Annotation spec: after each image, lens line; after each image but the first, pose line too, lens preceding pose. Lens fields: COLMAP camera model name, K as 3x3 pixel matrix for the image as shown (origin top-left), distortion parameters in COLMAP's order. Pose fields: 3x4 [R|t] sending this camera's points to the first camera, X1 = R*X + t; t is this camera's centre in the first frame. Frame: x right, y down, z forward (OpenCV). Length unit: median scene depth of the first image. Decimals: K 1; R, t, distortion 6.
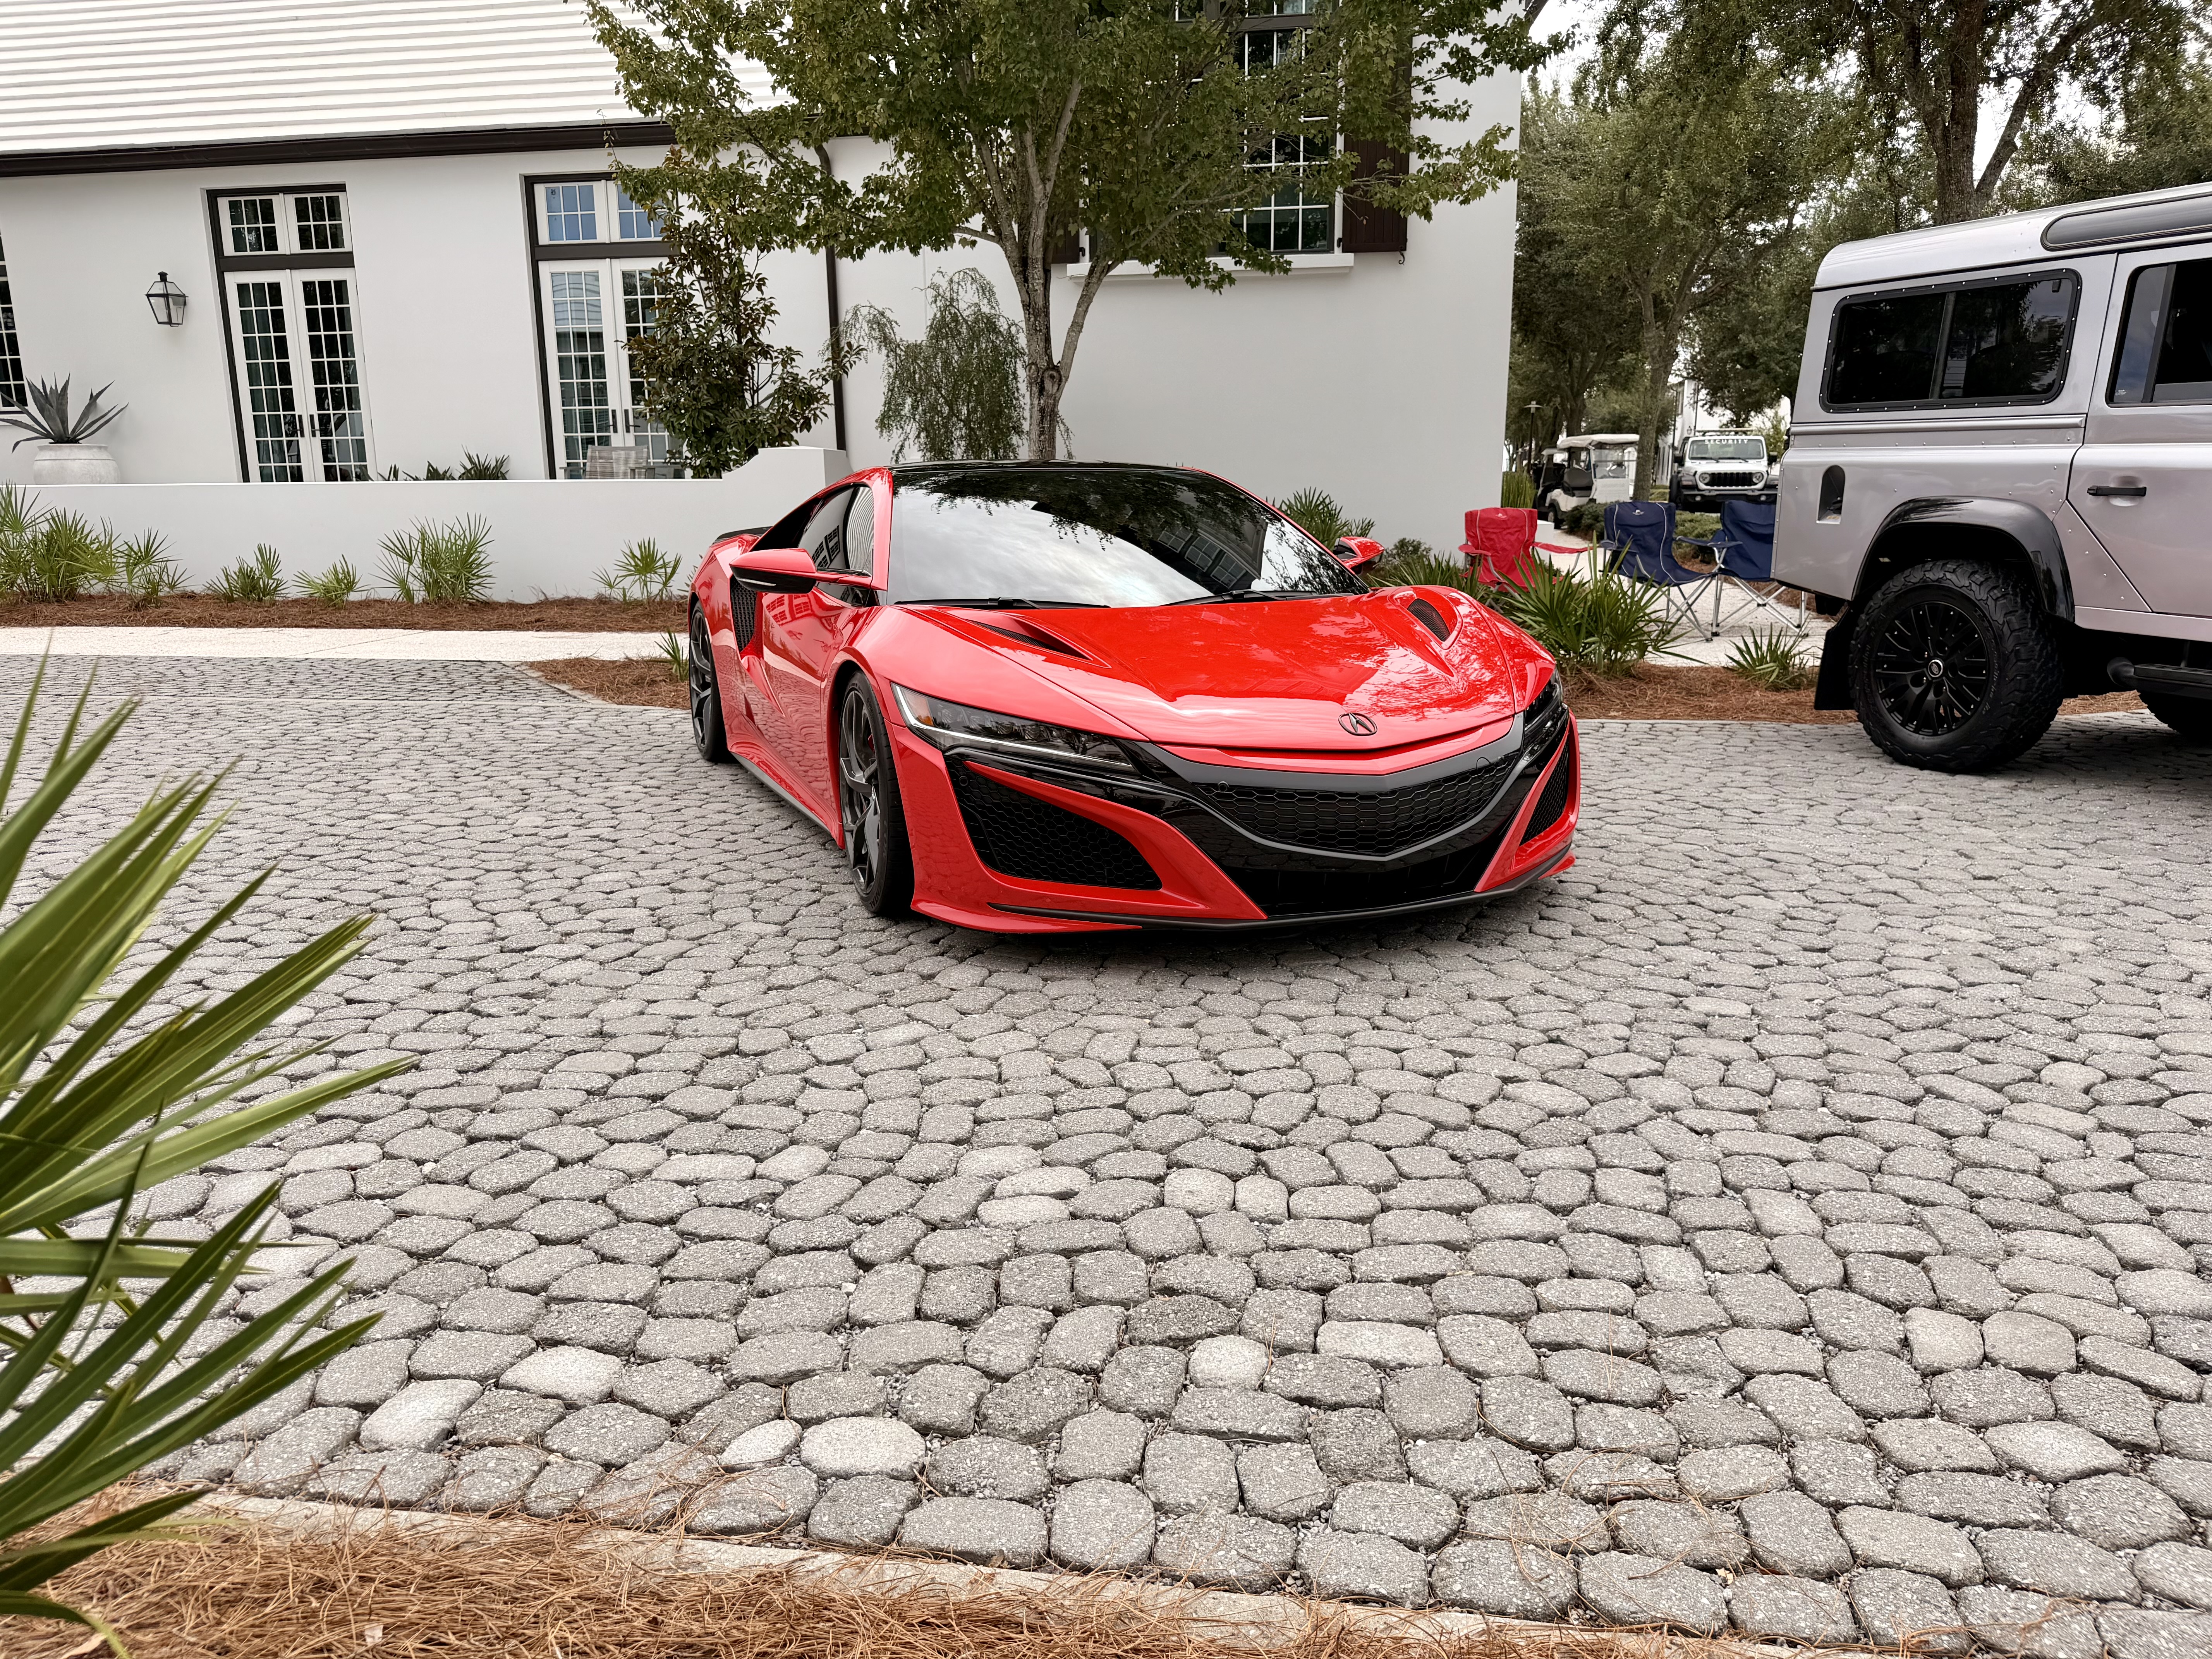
lens RADIAL K [[1533.9, 0, 1106.0], [0, 1533.9, 829.5], [0, 0, 1]] dist [0.039113, -0.051756]
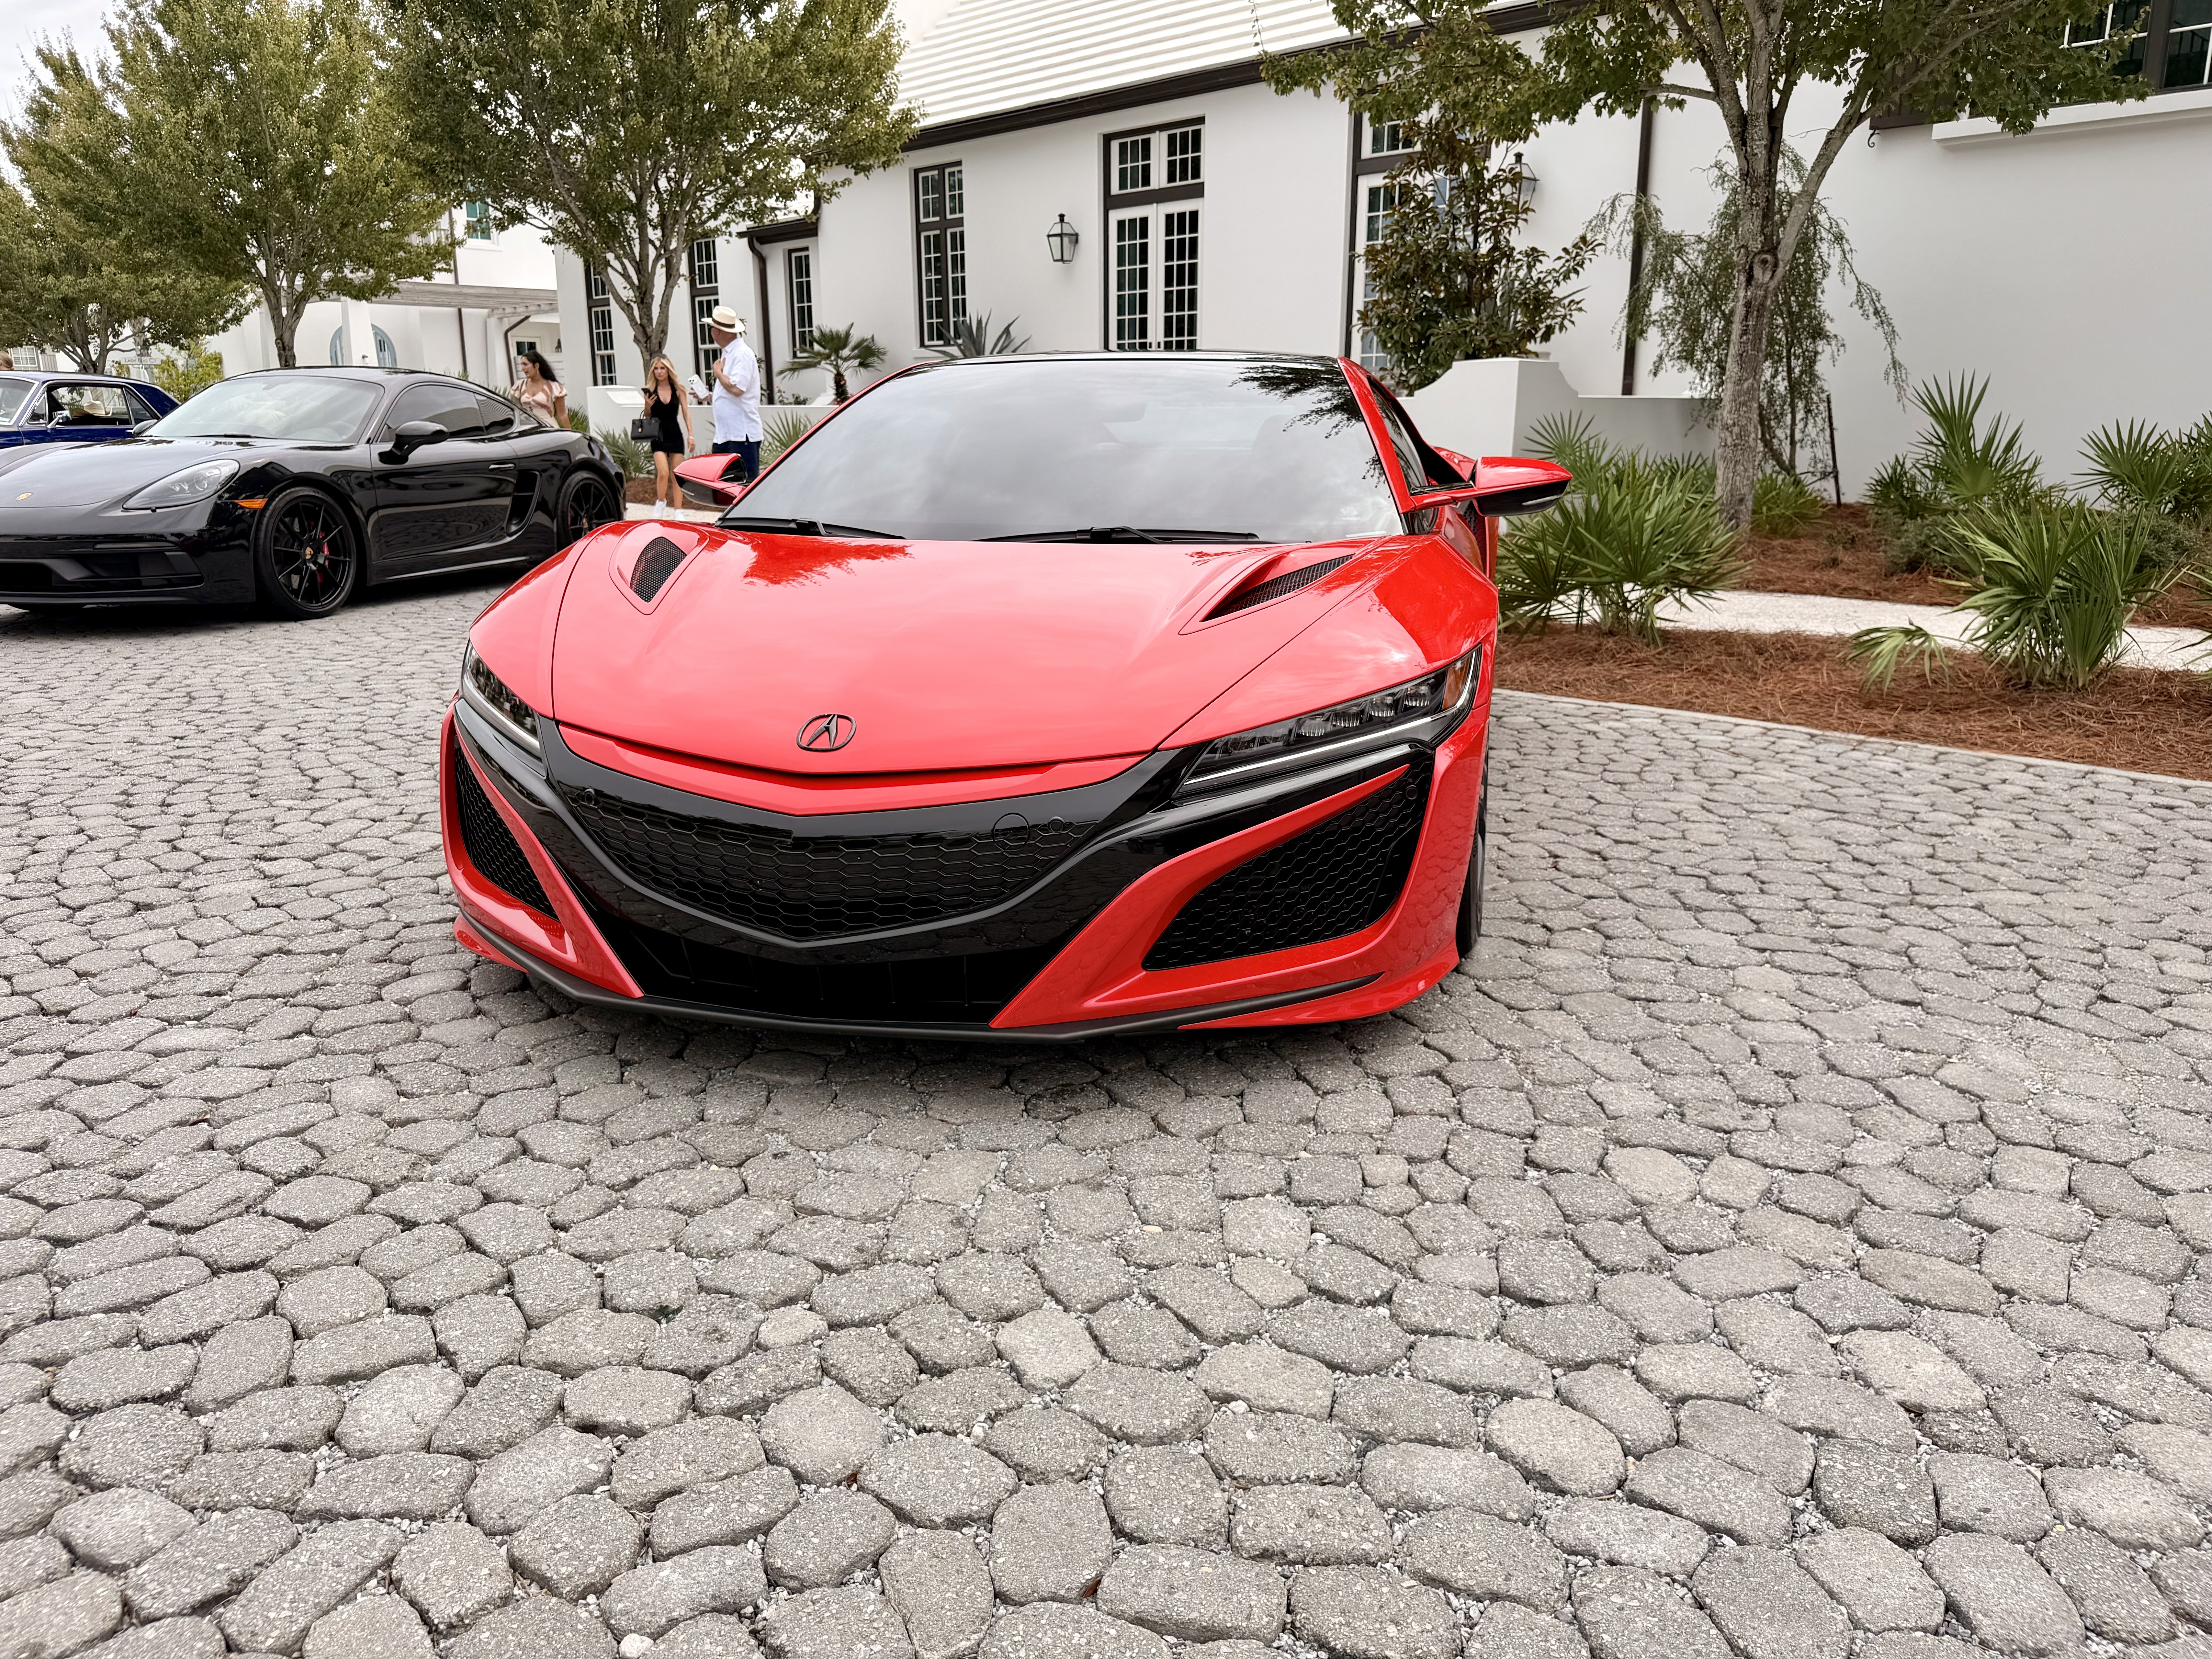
lens RADIAL K [[1533.9, 0, 1106.0], [0, 1533.9, 829.5], [0, 0, 1]] dist [0.039113, -0.051756]
pose [[0.813889, 0.157839, -0.559171, 0.153491], [-0.133125, 0.987451, 0.084963, -0.024302], [0.565564, 0.005289, 0.824687, 0.129583]]
